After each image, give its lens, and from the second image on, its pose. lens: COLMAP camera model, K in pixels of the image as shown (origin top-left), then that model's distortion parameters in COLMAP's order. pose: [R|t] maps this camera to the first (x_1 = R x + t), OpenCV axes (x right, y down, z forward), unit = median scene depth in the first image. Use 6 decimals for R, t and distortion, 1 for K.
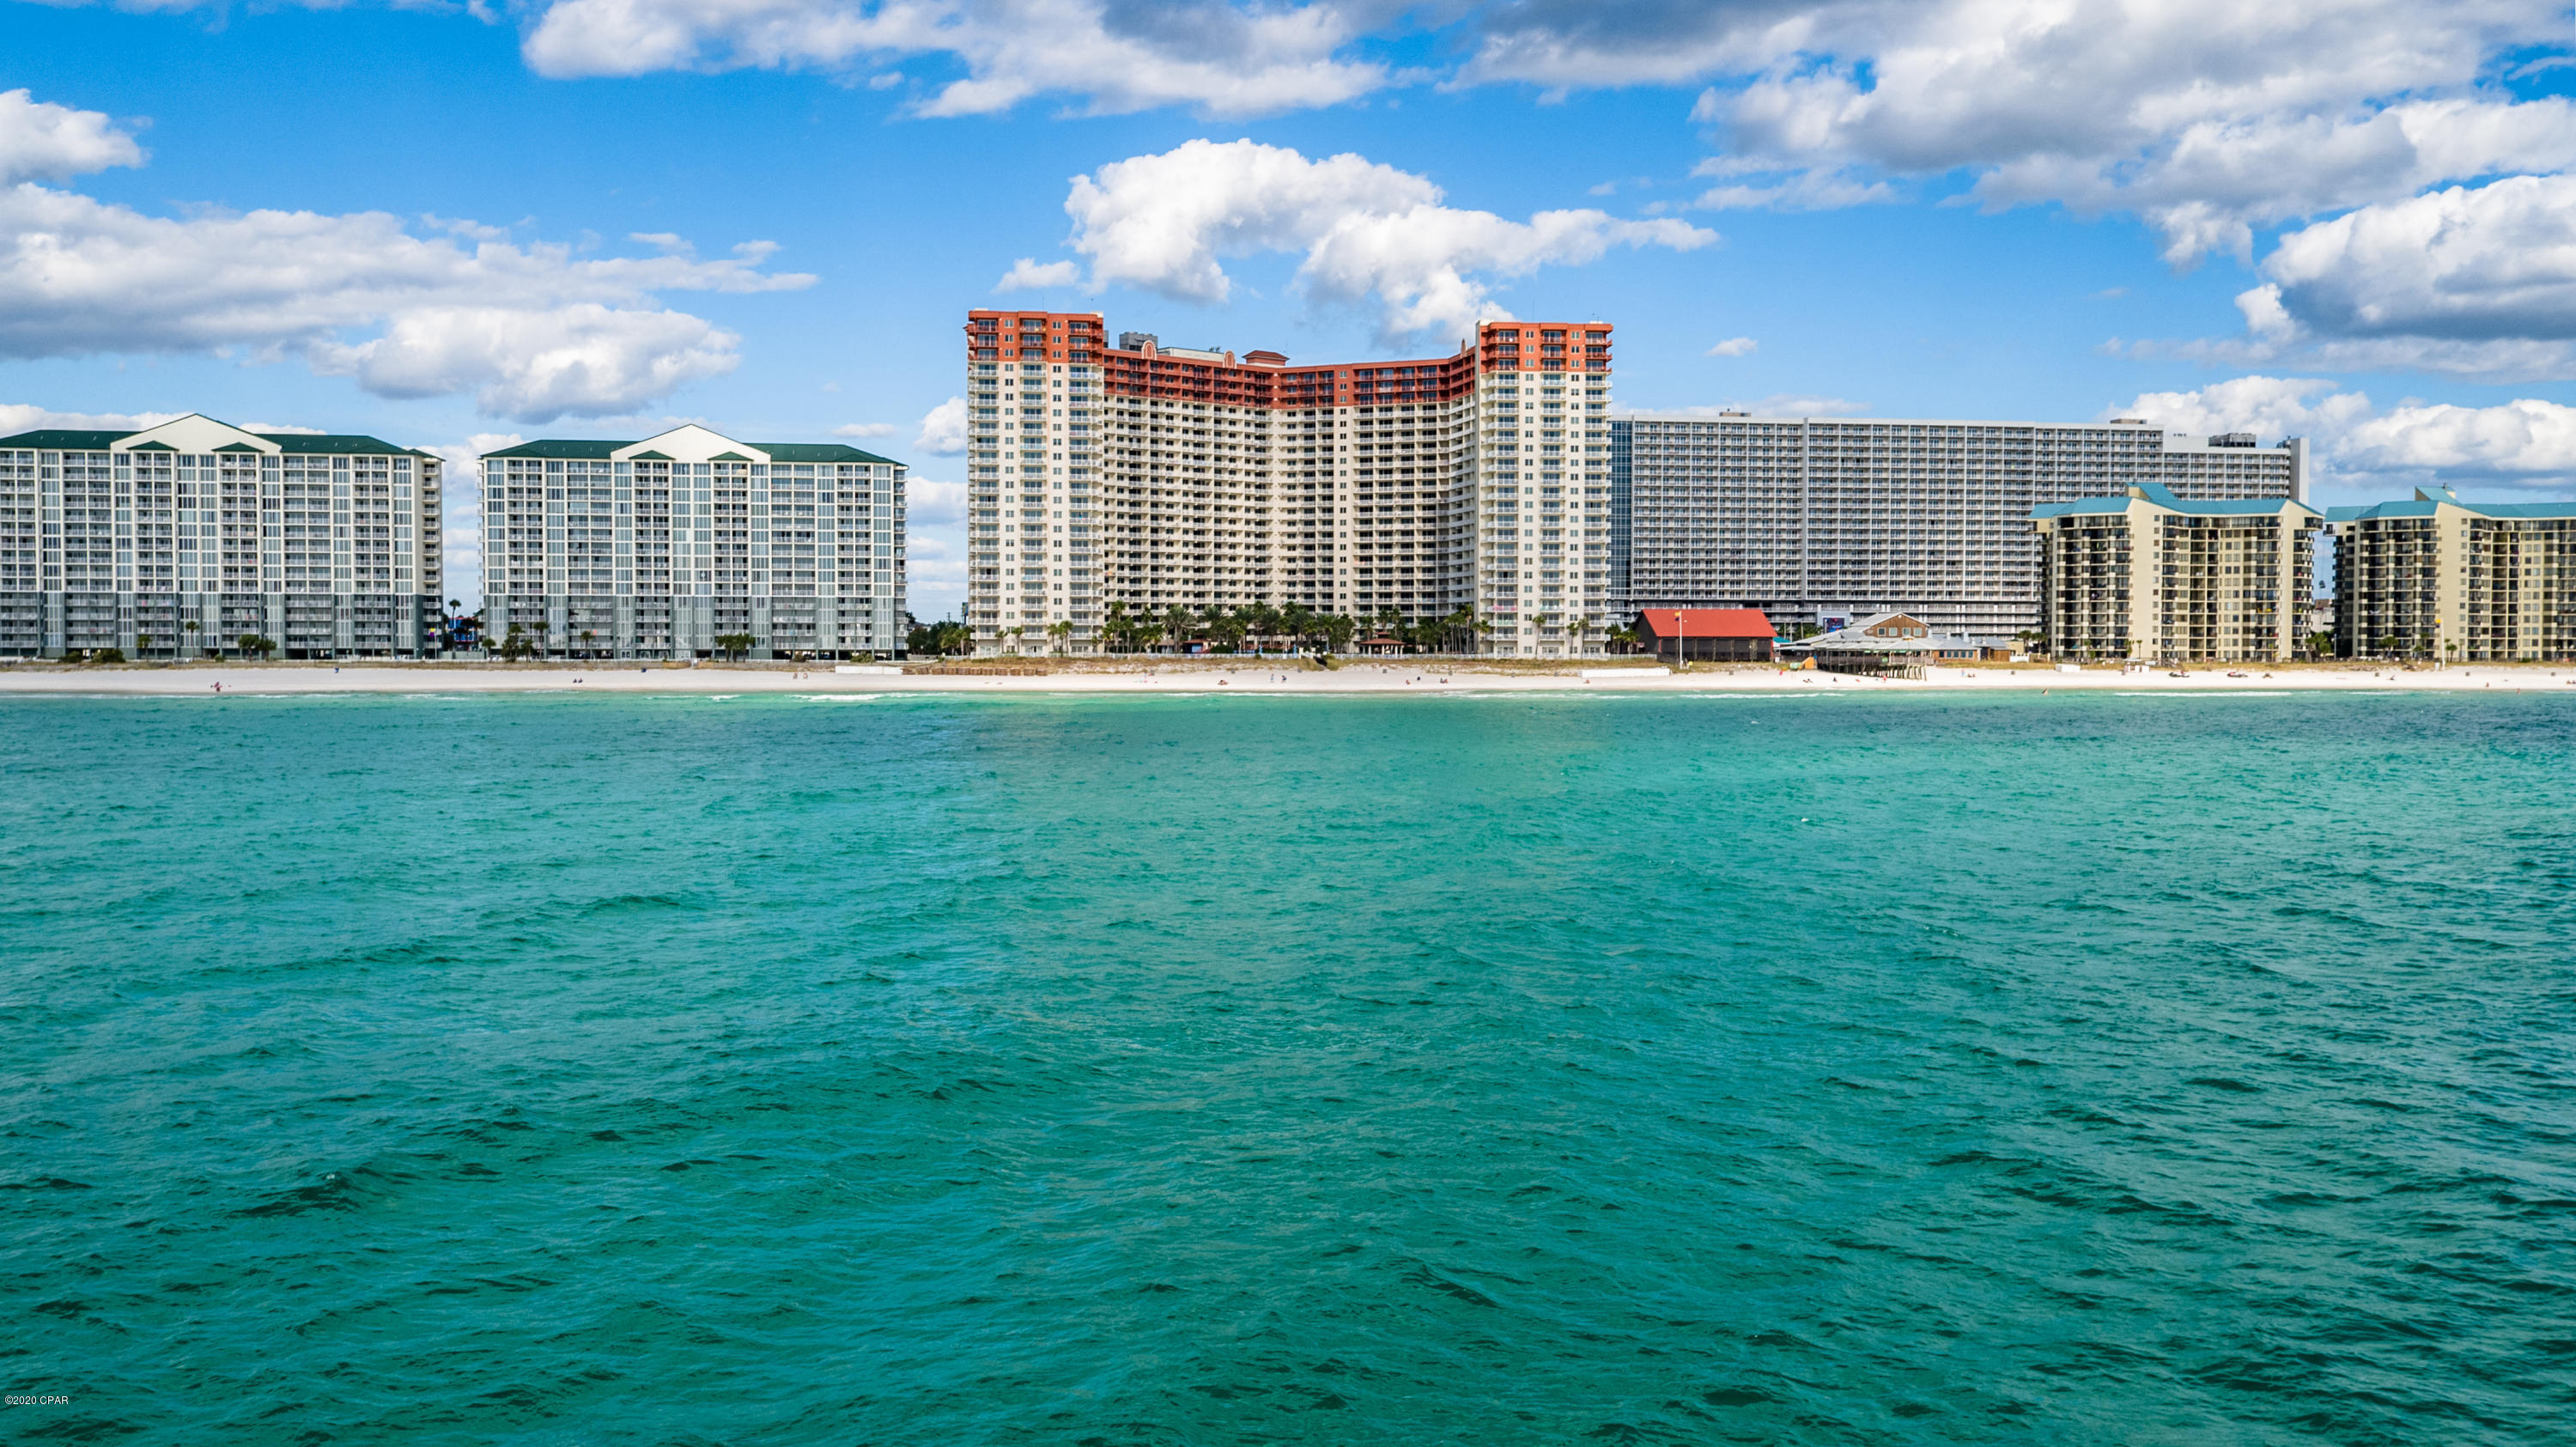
lens RADIAL K [[2408.6, 0, 1280.9], [0, 2408.6, 758.0], [0, 0, 1]] dist [0.040414, -0.016123]
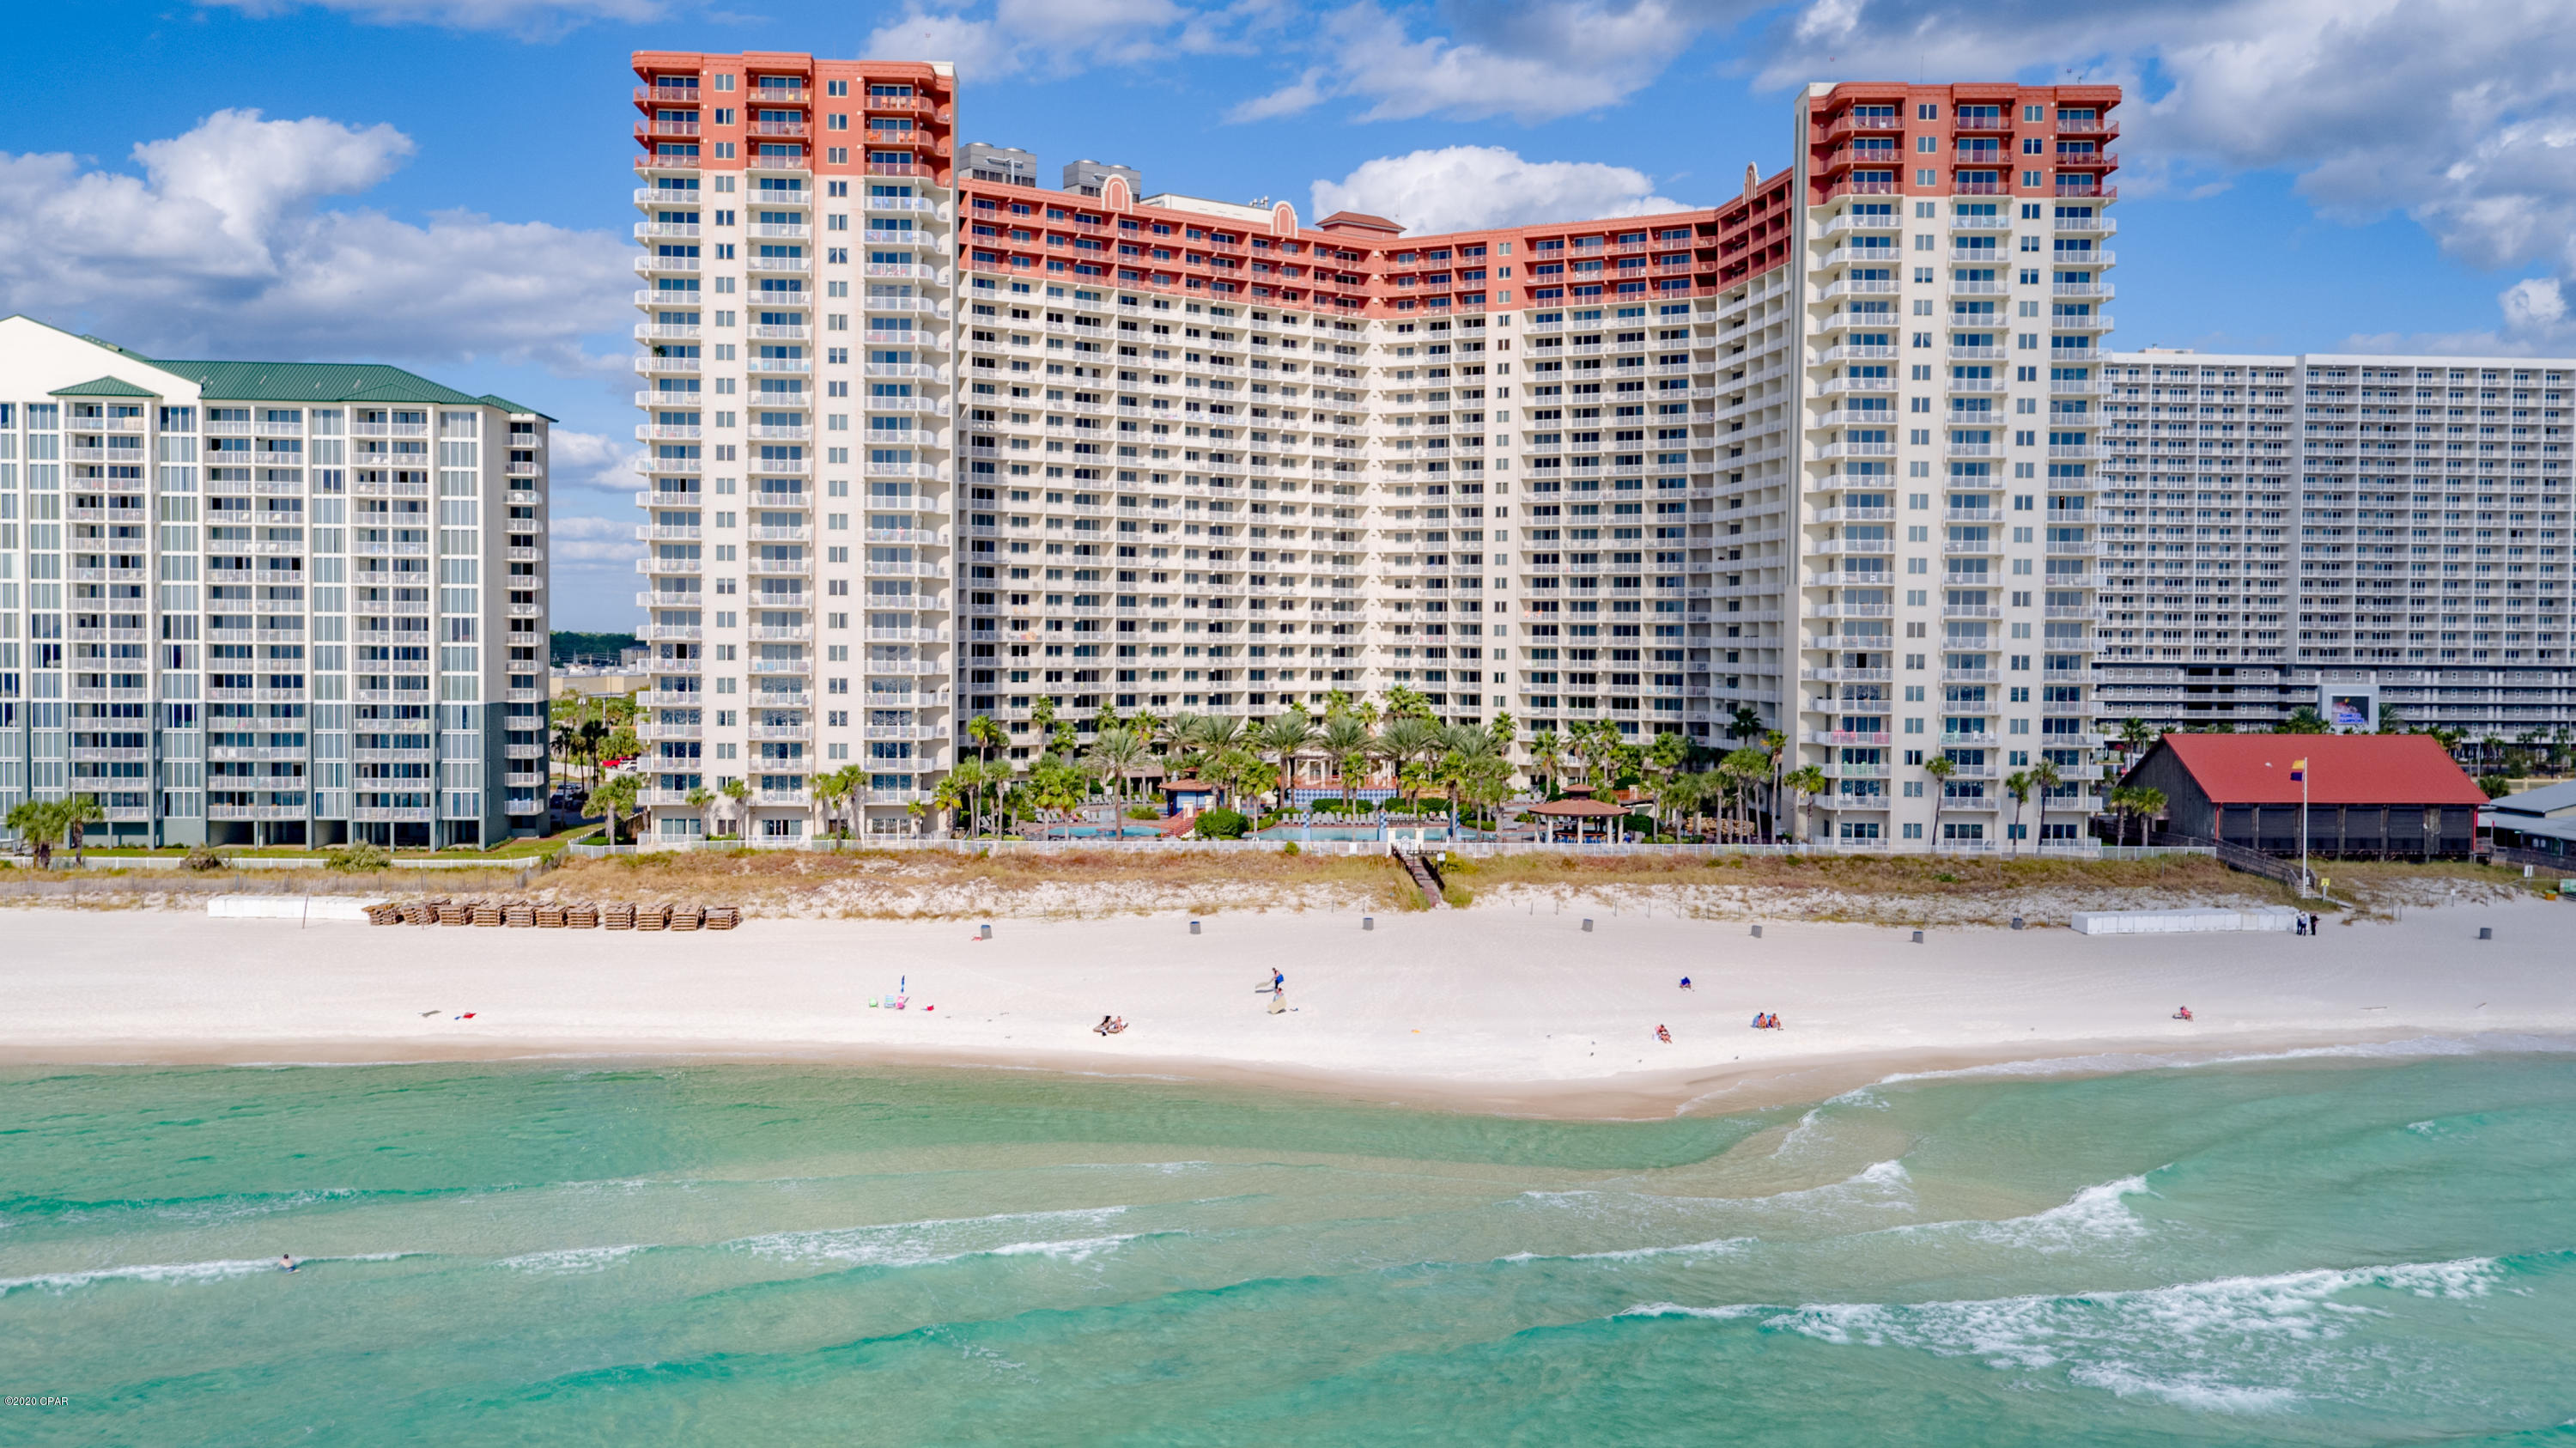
lens RADIAL K [[2408.7, 0, 1280.9], [0, 2408.7, 758.5], [0, 0, 1]] dist [0.040414, -0.016123]
pose [[0.997121, 0.010522, -0.075093, 0.018473], [-0.010434, 0.999944, 0.001562, -0.051735], [0.075106, -0.000774, 0.997175, 0.494637]]
